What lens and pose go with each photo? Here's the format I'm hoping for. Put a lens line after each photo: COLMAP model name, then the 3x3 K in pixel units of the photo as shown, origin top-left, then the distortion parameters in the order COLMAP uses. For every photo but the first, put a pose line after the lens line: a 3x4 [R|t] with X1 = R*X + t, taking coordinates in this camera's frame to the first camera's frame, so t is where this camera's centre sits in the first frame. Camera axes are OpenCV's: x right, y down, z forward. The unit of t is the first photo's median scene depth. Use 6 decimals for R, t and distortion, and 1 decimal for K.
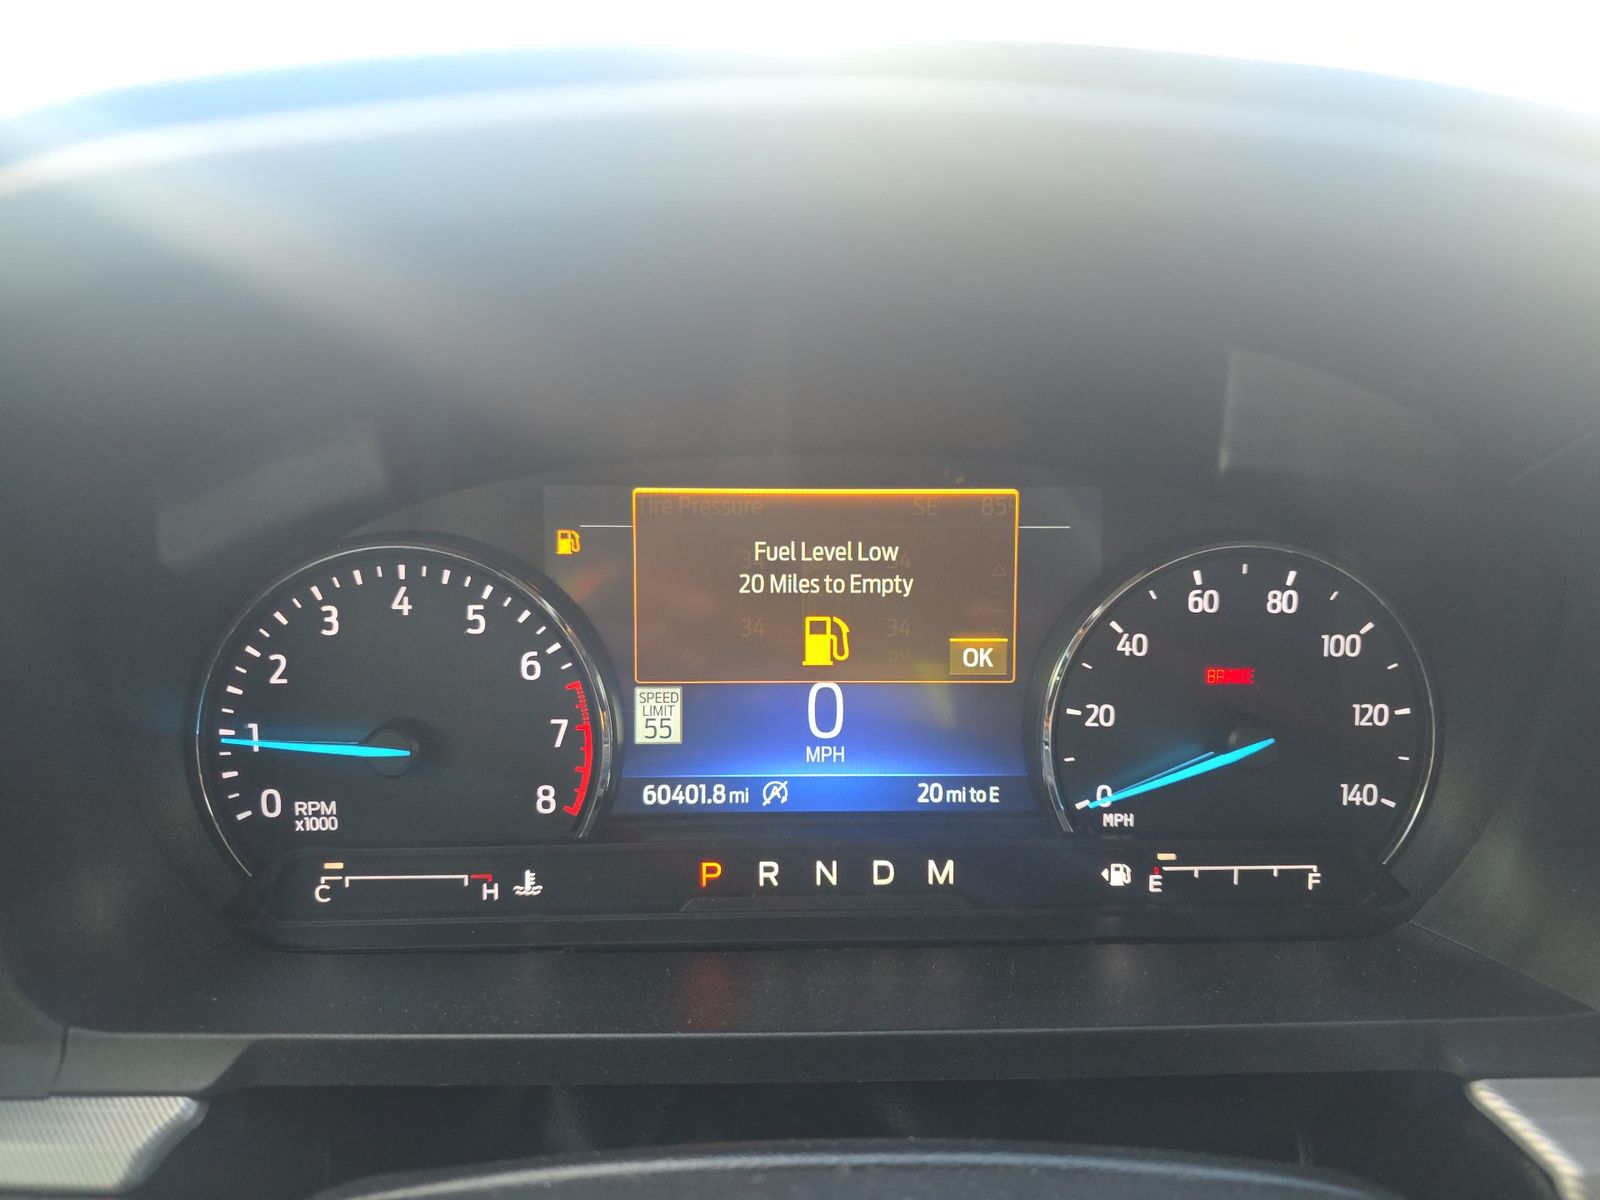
lens RADIAL K [[1057.1, 0, 797.6], [0, 1057.1, 644.8], [0, 0, 1]] dist [0.003255, -0.043644]
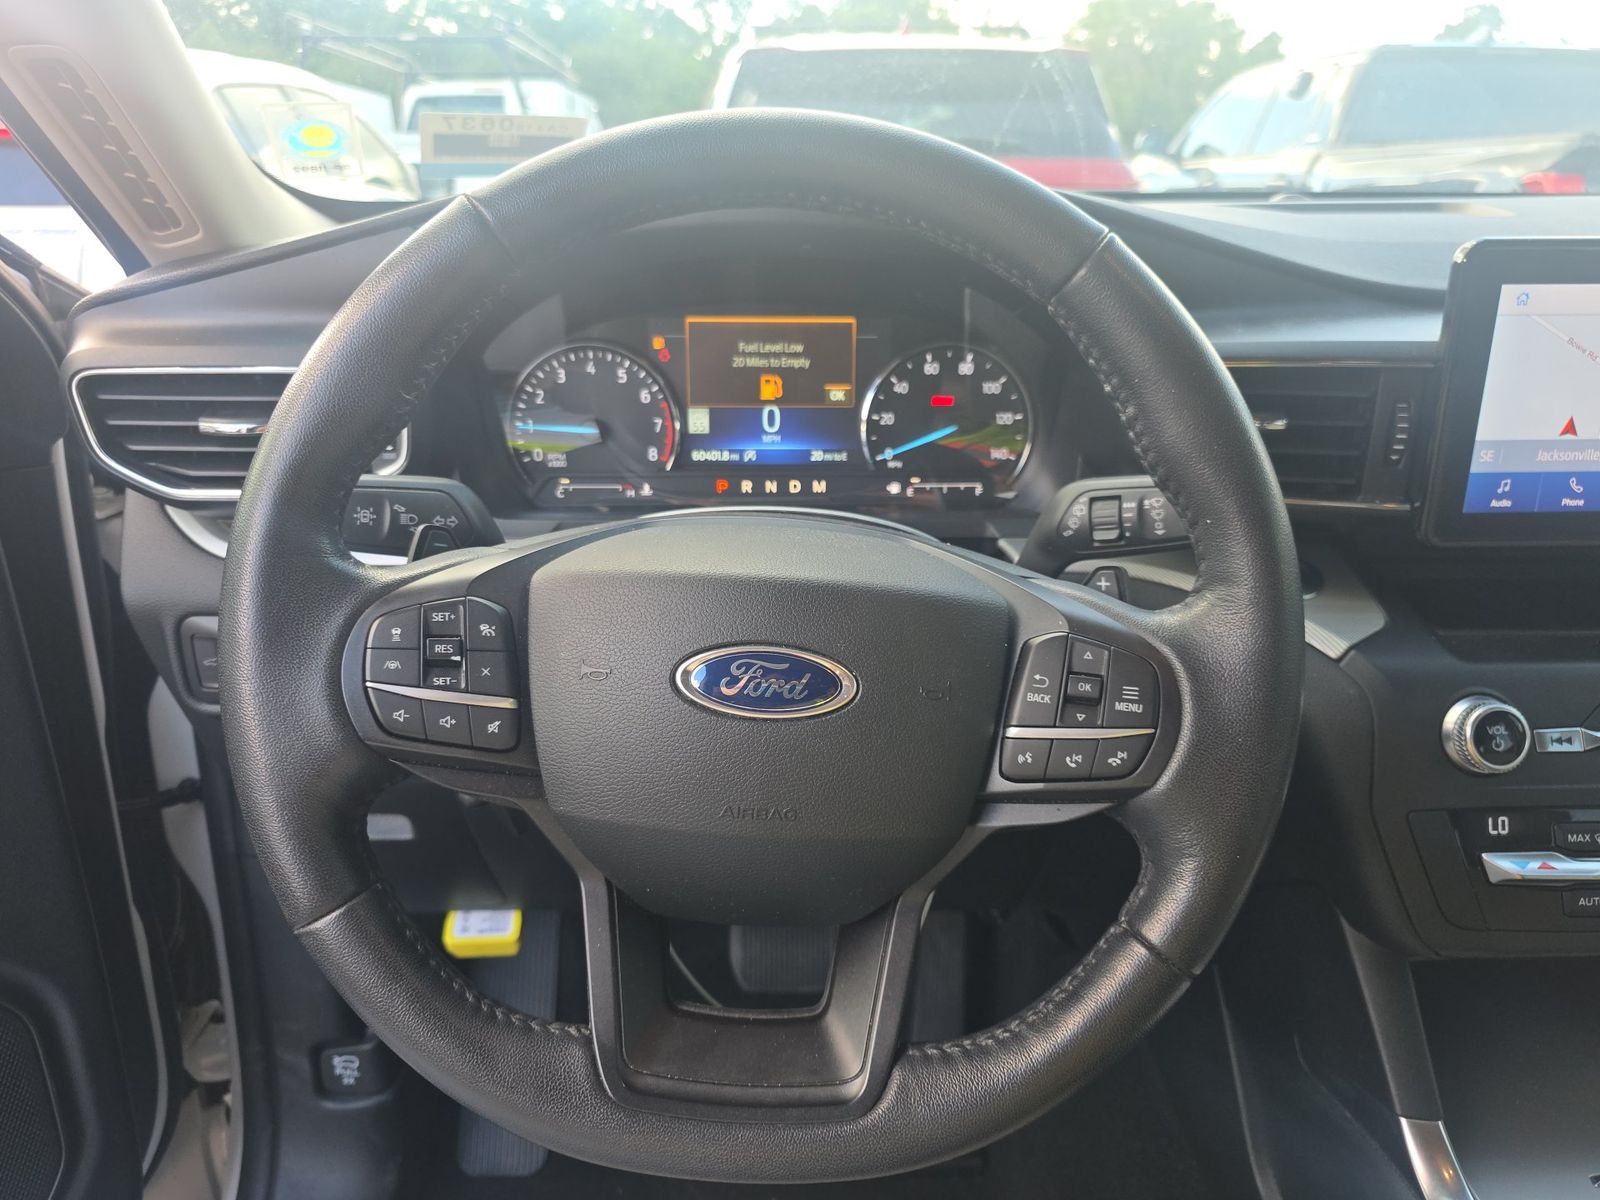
lens RADIAL K [[1100.3, 0, 800.9], [0, 1100.3, 647.9], [0, 0, 1]] dist [0.047546, -0.050418]
pose [[0.999985, -0.000118, -0.005428, 0.107492], [0.000893, 0.989741, 0.142868, 0.220158], [0.005356, -0.142870, 0.989727, -1.495341]]
